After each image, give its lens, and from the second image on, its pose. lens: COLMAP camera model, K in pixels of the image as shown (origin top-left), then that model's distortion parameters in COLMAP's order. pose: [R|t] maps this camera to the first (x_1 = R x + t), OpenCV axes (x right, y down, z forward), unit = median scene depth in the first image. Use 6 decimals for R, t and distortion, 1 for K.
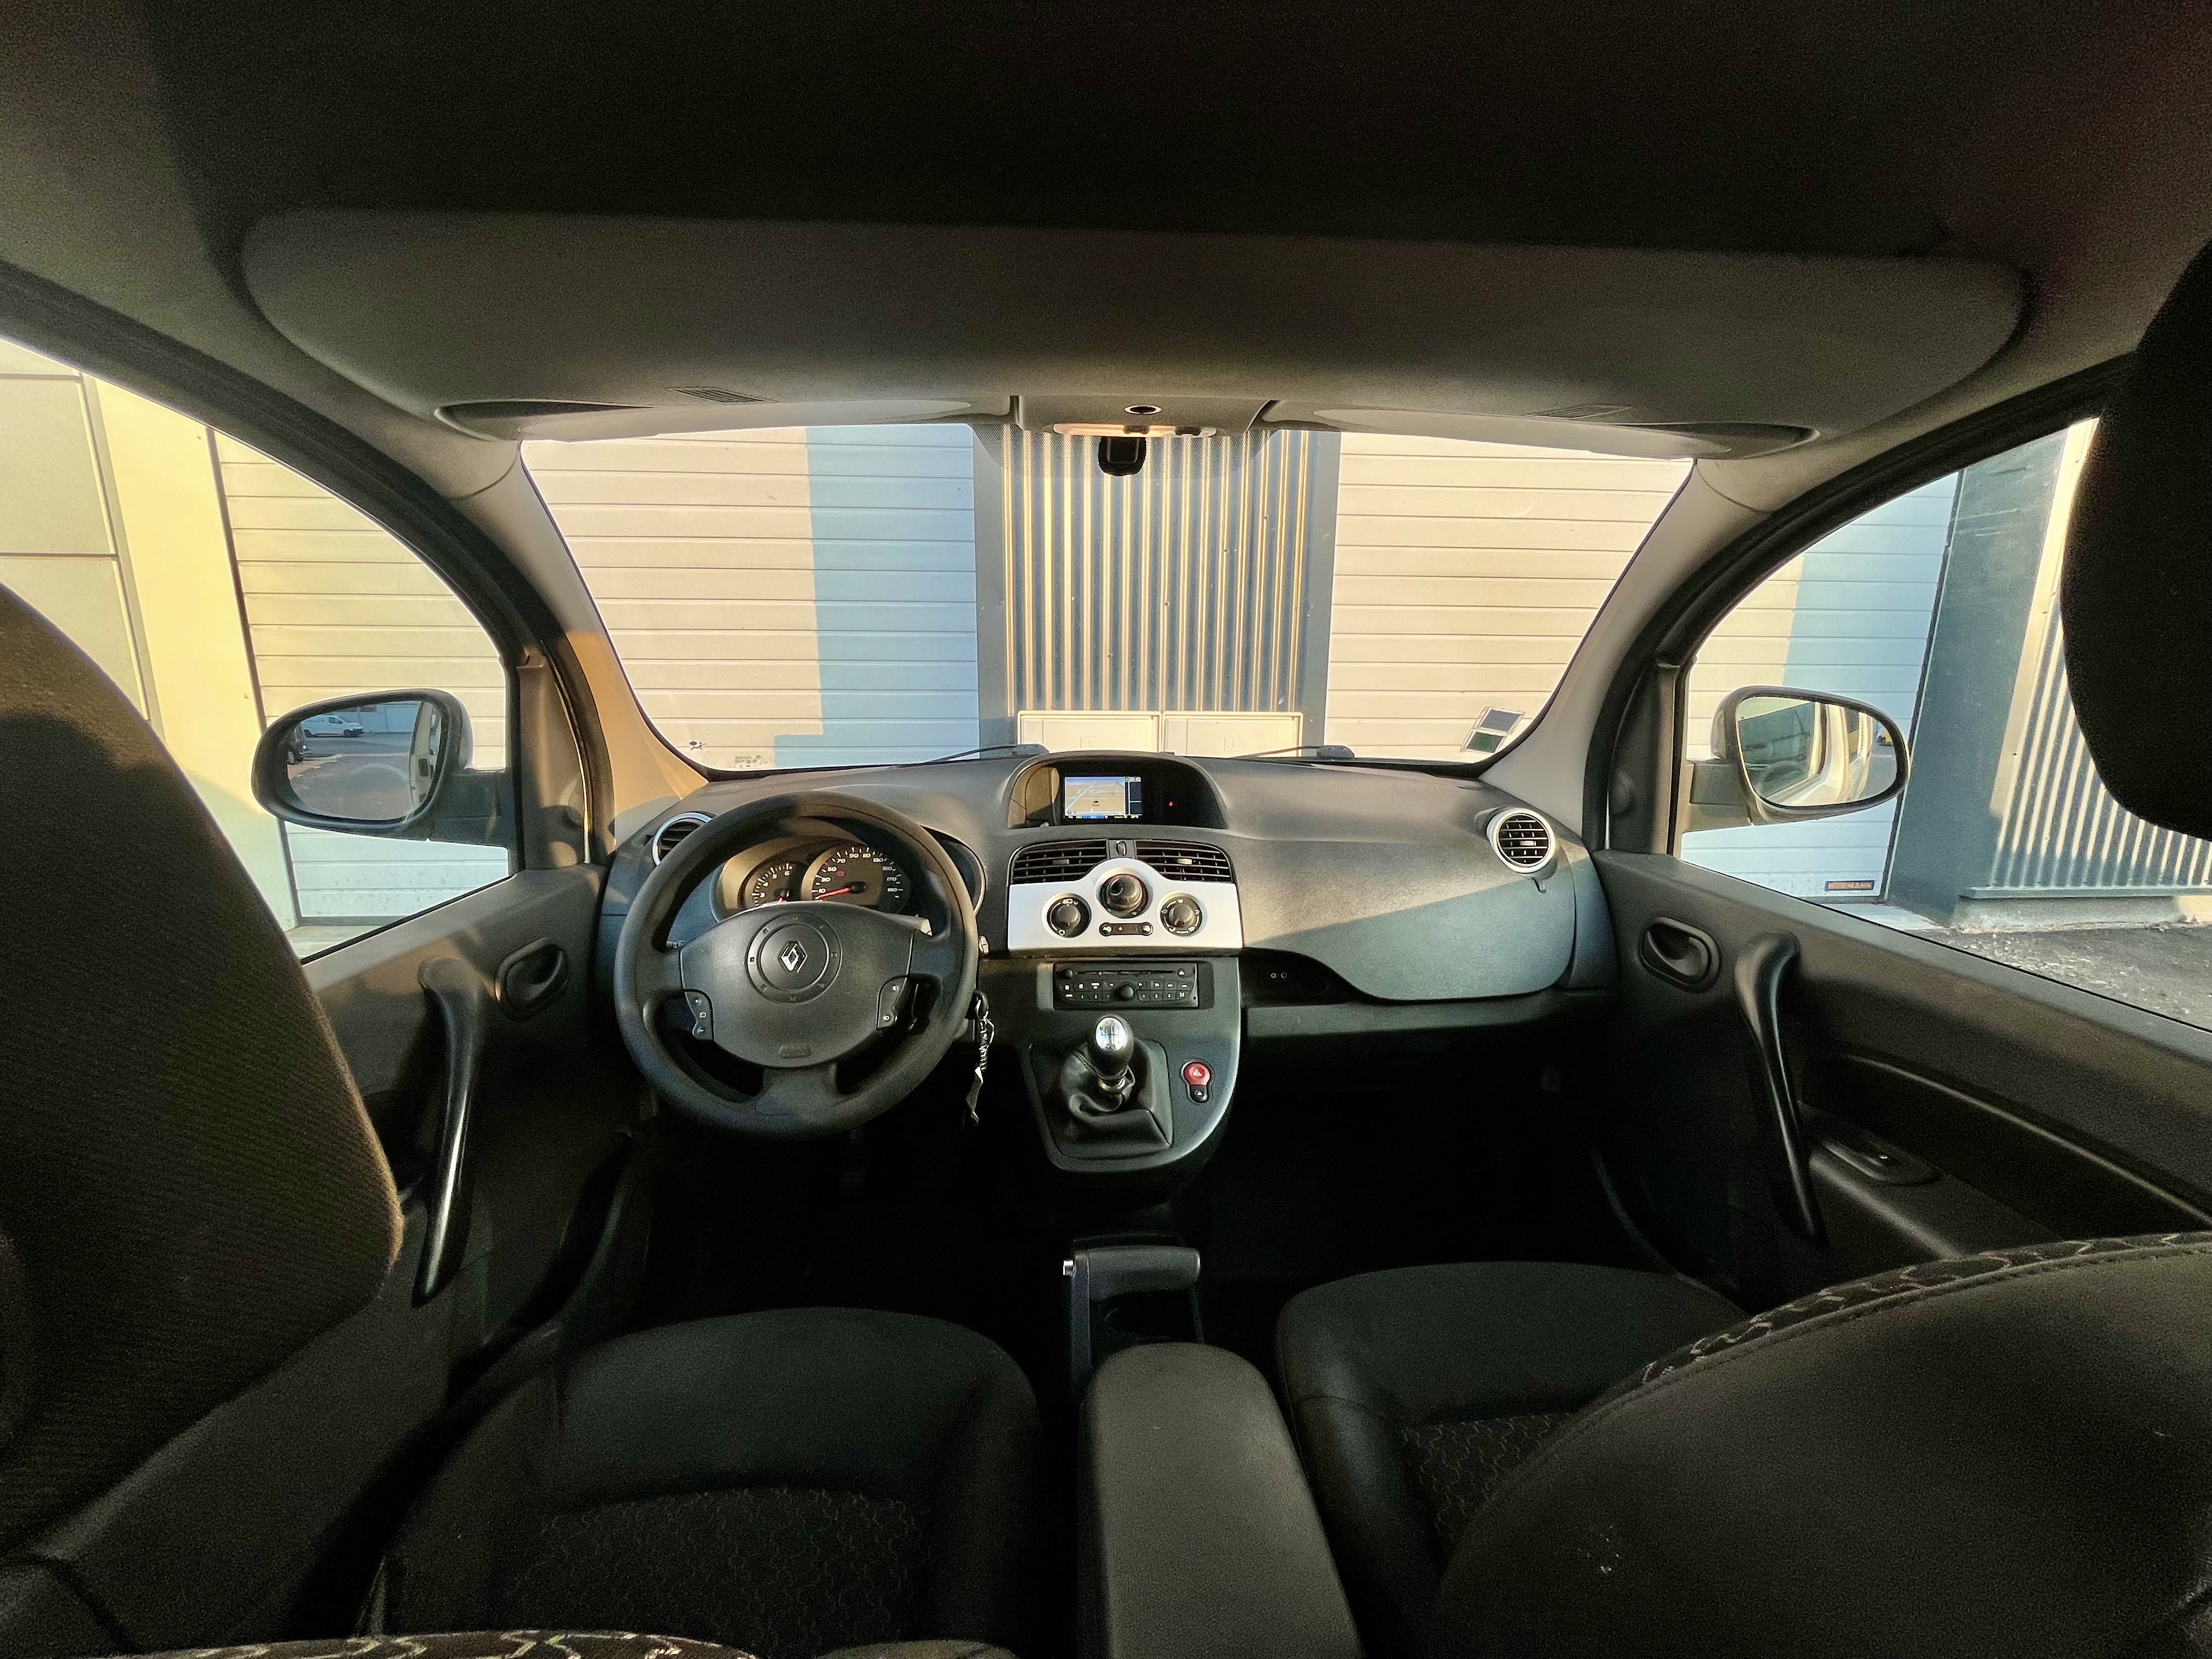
lens RADIAL K [[886.0, 0, 1111.6], [0, 886.0, 827.3], [0, 0, 1]] dist [0.000363, 0.000042]
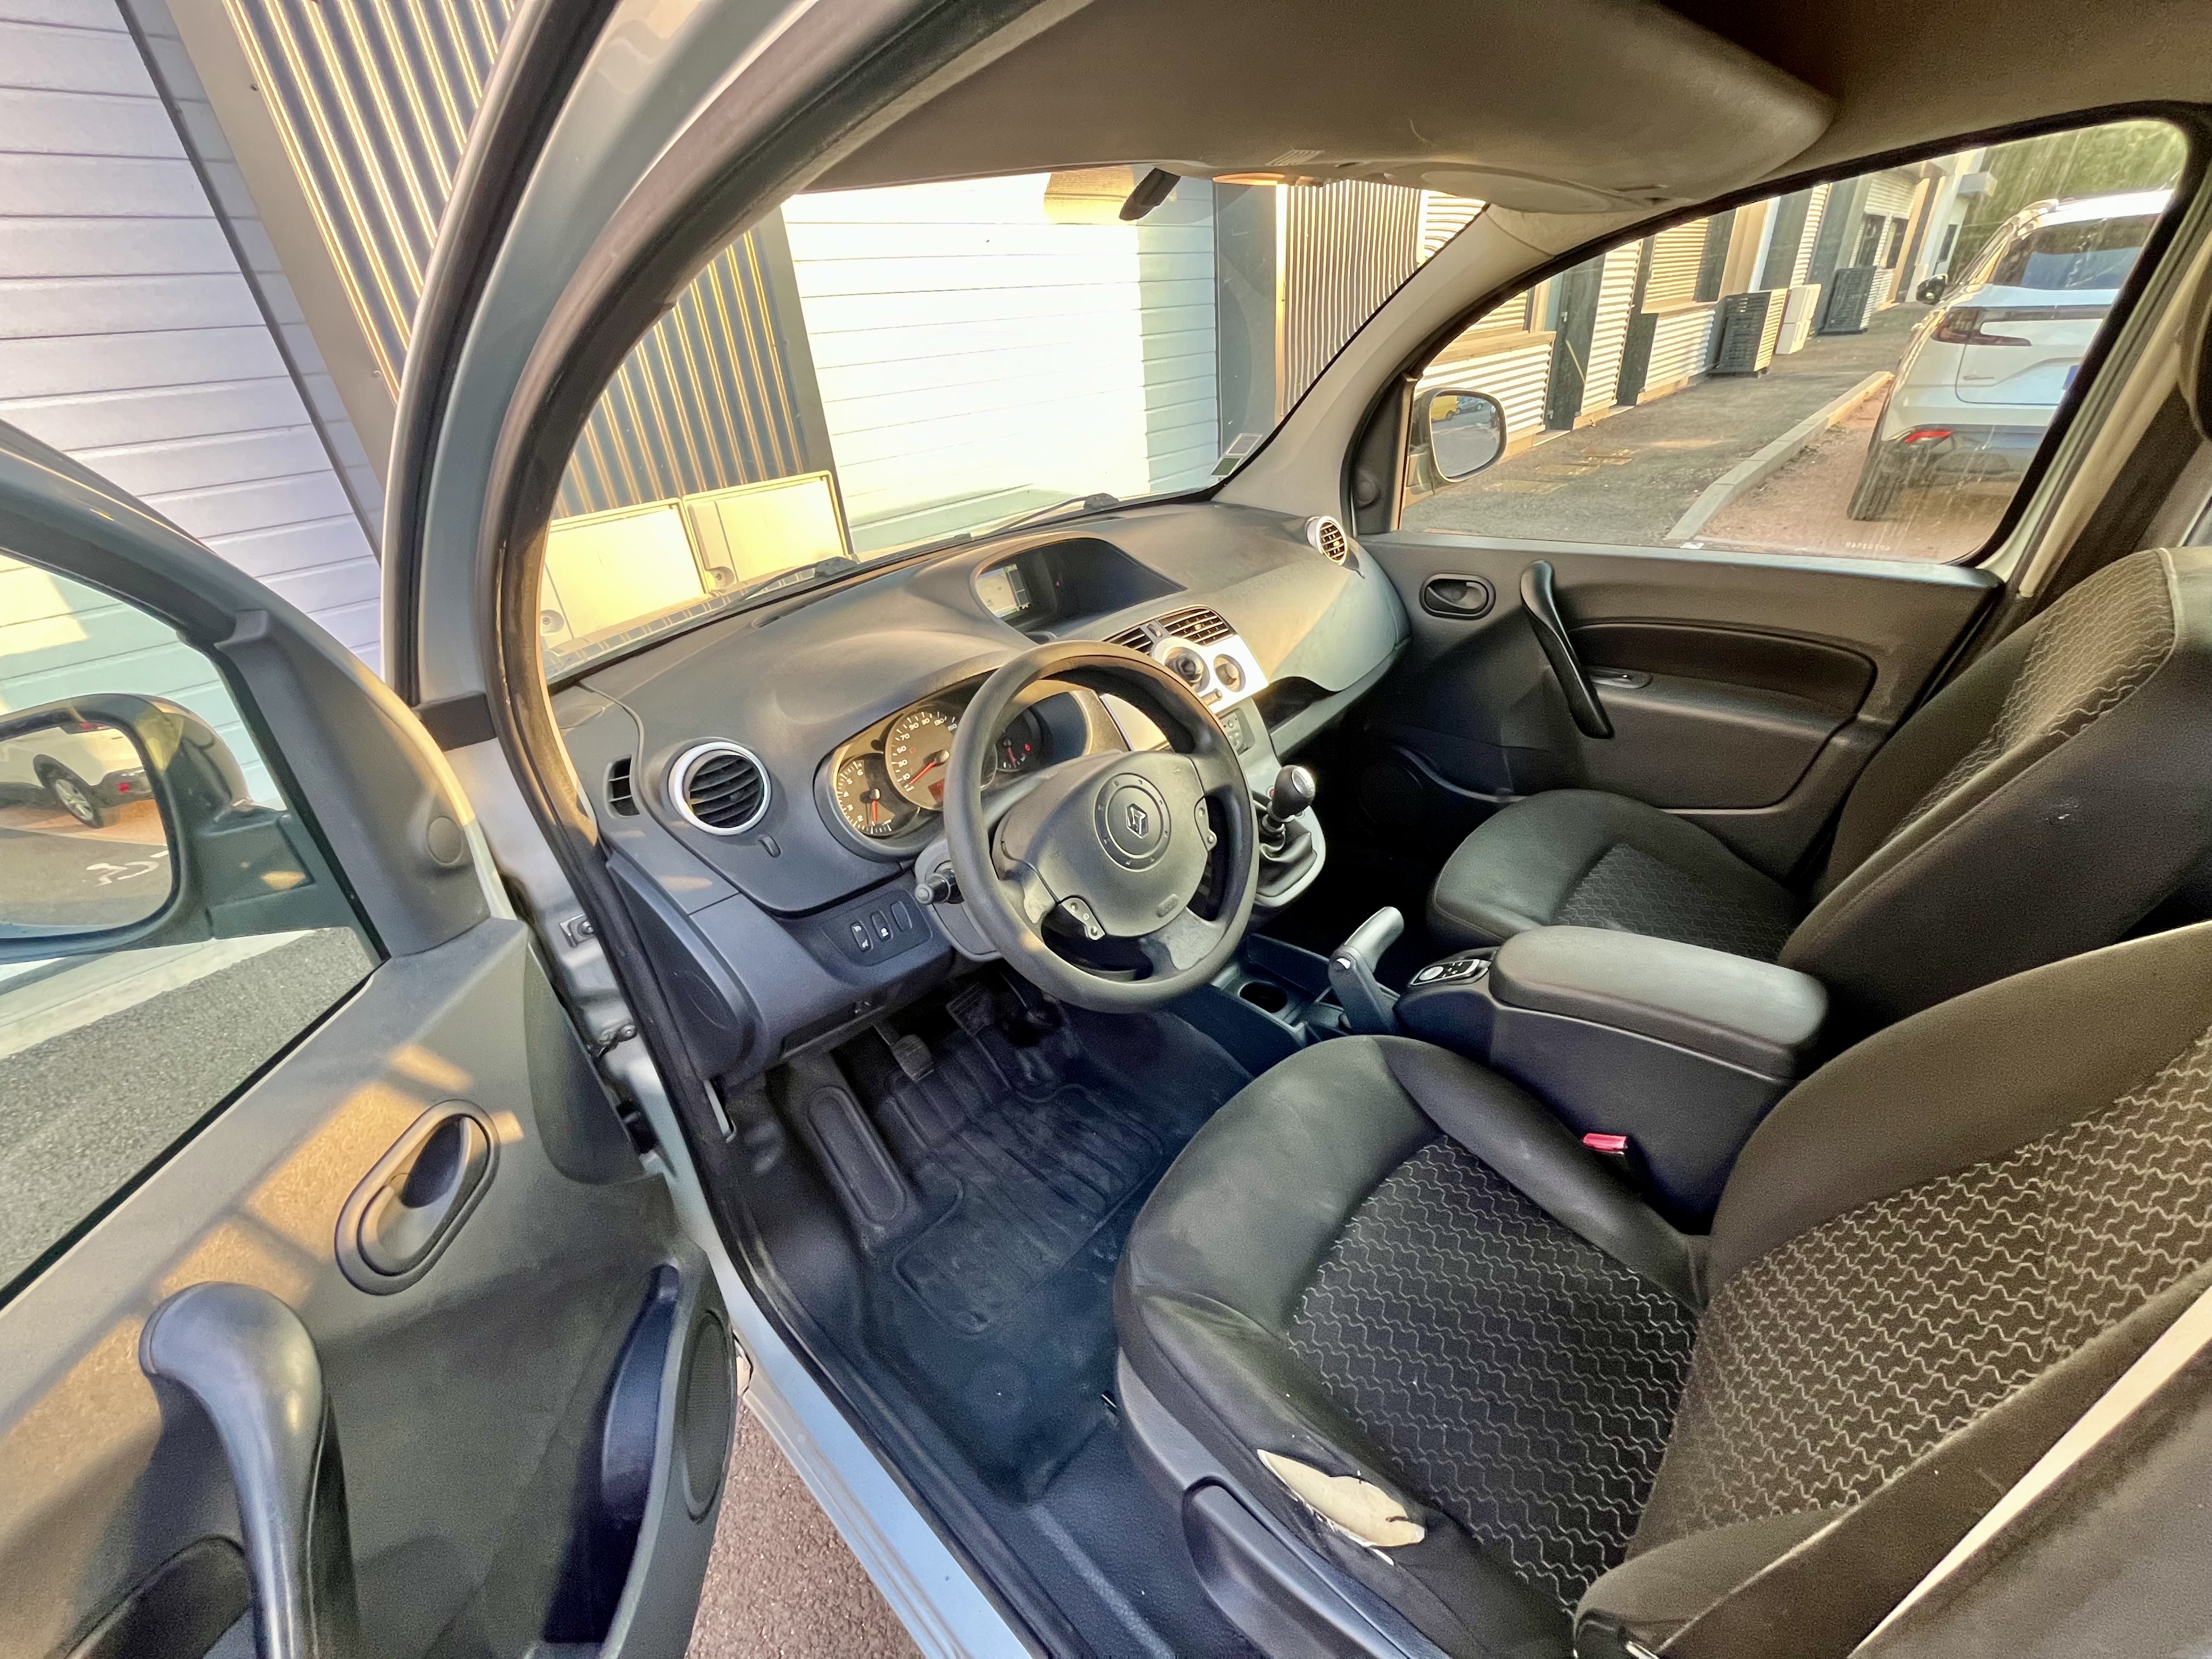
lens RADIAL K [[886.0, 0, 1104.3], [0, 886.0, 831.2], [0, 0, 1]] dist [0.000363, 0.000042]
pose [[0.724950, -0.395205, 0.564146, -0.705528], [0.224437, 0.909858, 0.348978, -0.135800], [-0.651210, -0.126377, 0.748301, 0.246918]]
